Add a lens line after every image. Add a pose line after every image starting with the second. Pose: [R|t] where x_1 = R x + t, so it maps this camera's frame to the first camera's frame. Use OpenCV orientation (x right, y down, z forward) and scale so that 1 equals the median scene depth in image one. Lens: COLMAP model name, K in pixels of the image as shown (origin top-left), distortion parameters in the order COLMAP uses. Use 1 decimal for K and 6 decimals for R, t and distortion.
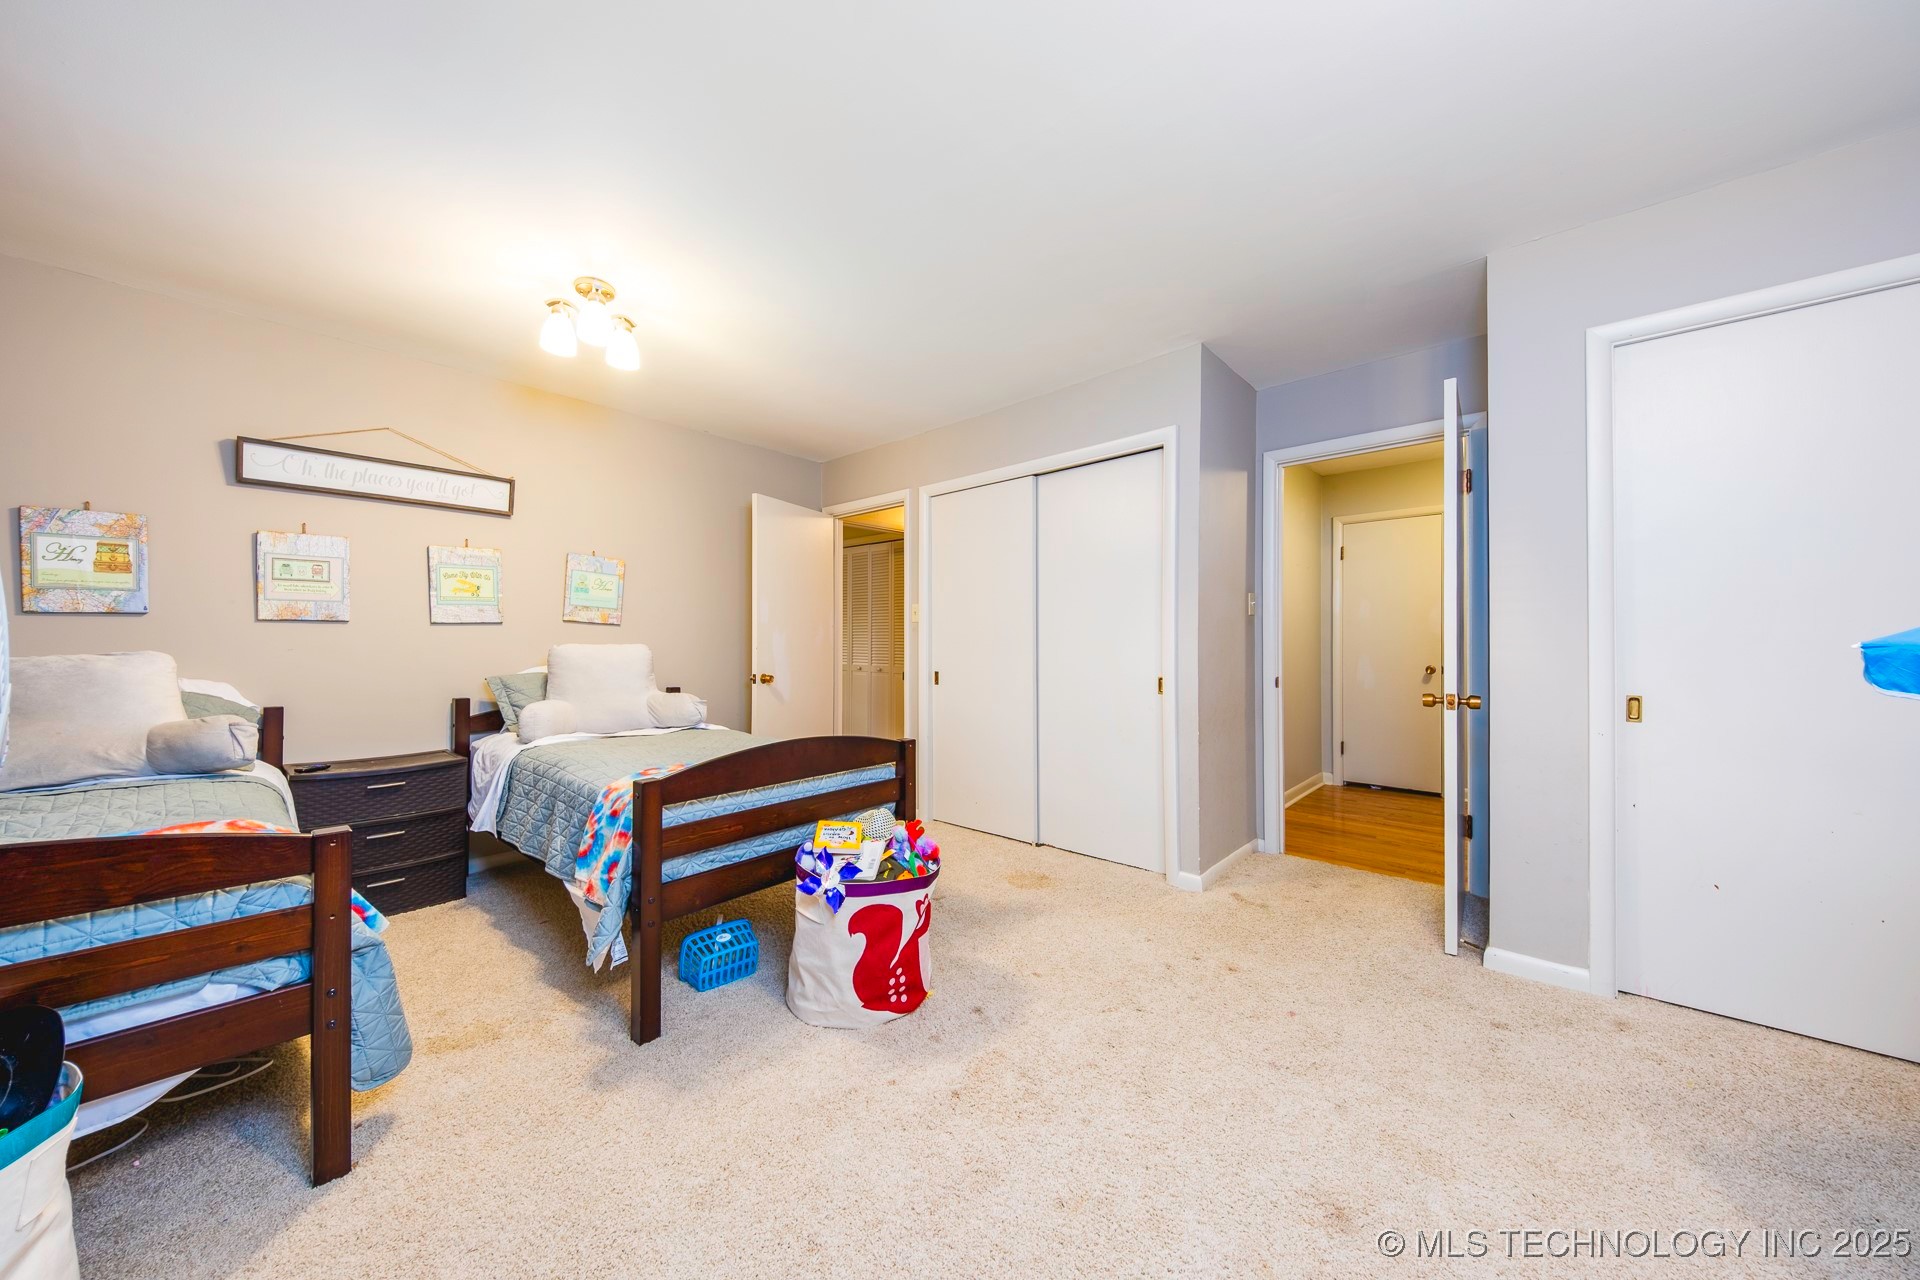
lens RADIAL K [[668.8, 0, 948.9], [0, 668.8, 639.1], [0, 0, 1]] dist [-0.000430, -0.002659]
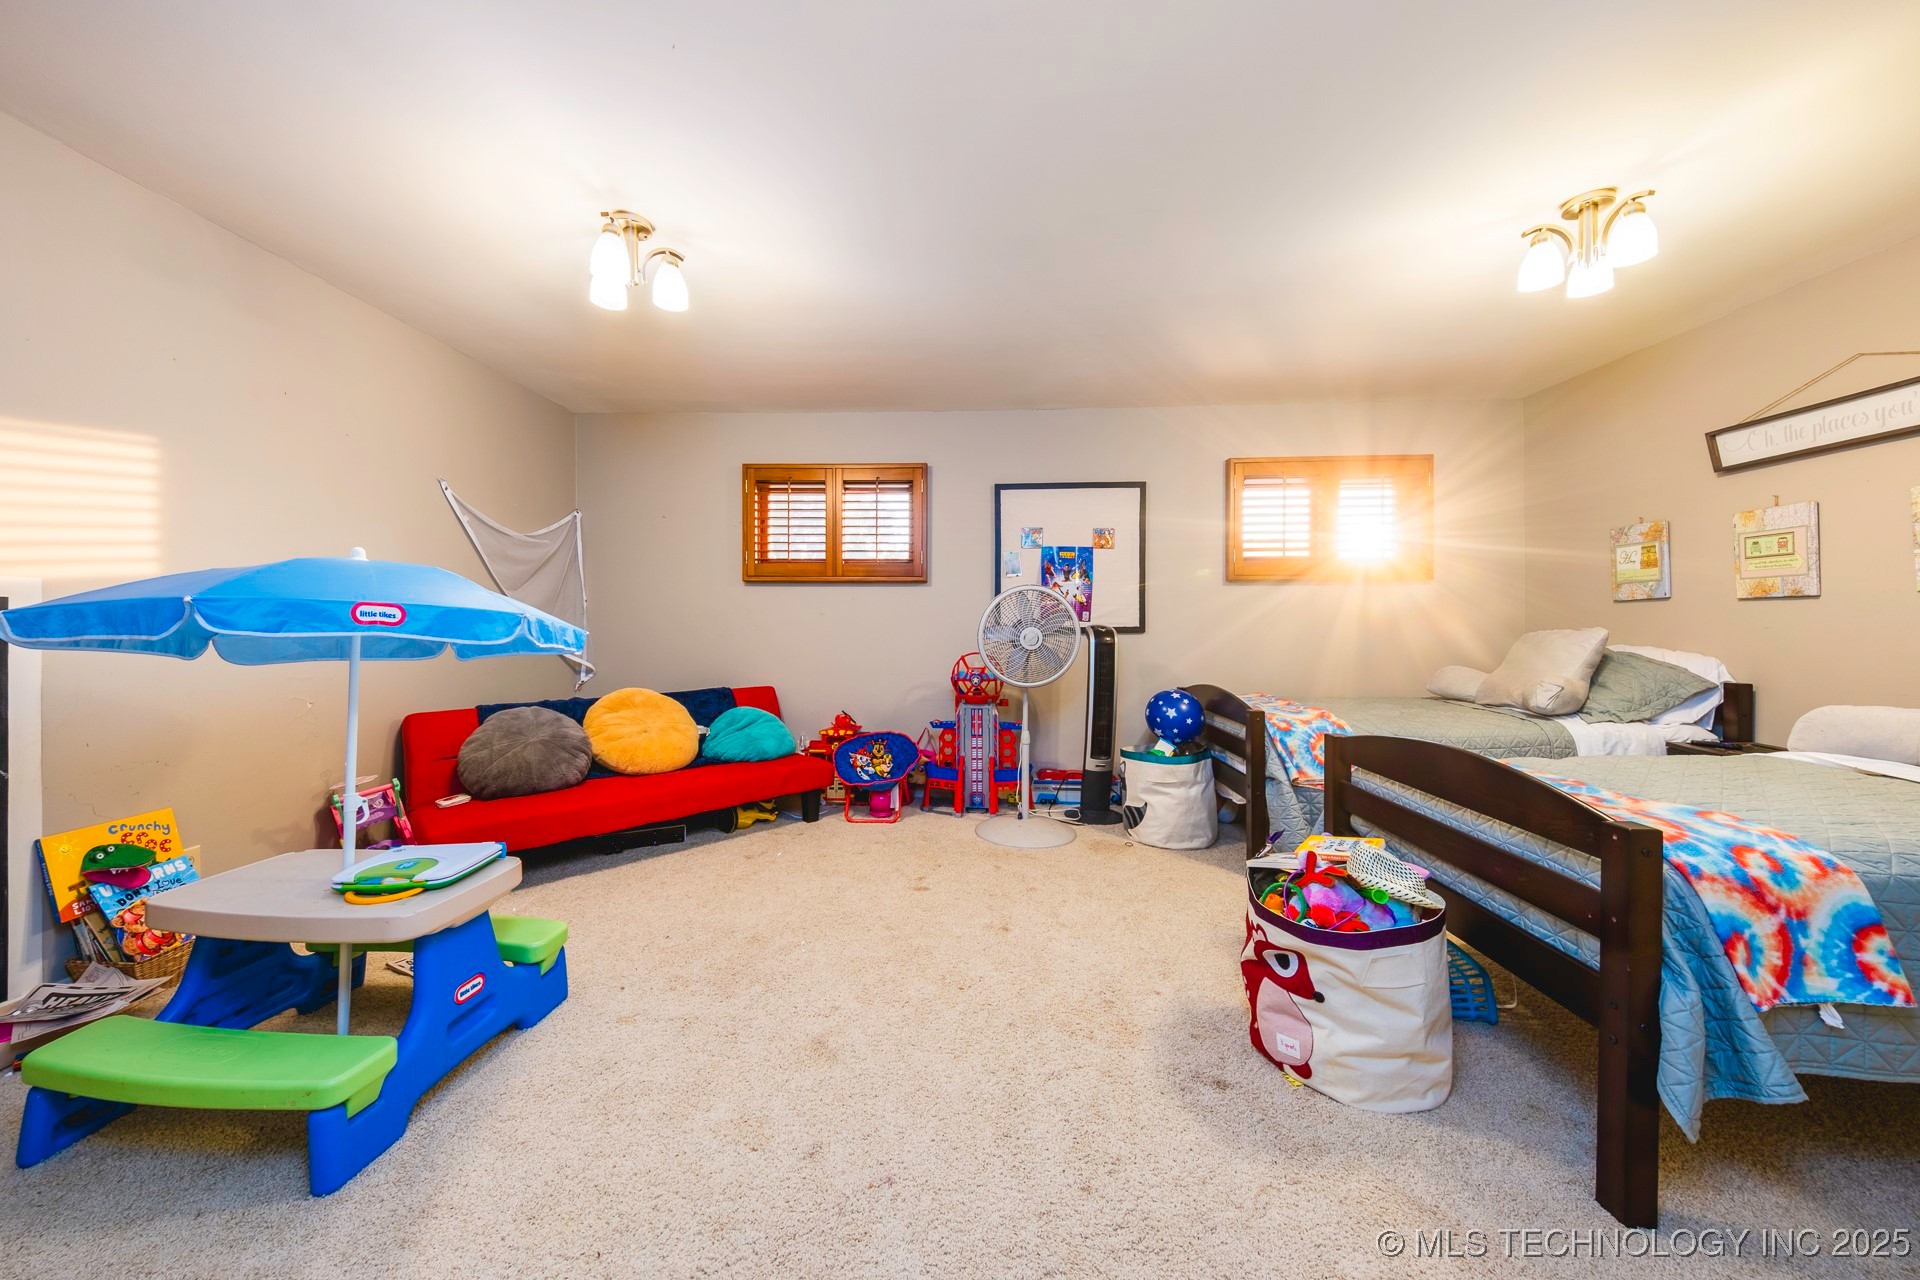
lens RADIAL K [[668.8, 0, 955.5], [0, 668.8, 632.6], [0, 0, 1]] dist [-0.000430, -0.002659]
pose [[-0.782139, 0.011614, -0.622995, 0.588706], [0.010745, 0.999929, 0.005151, 0.005891], [0.623011, -0.002666, -0.782209, 1.072396]]
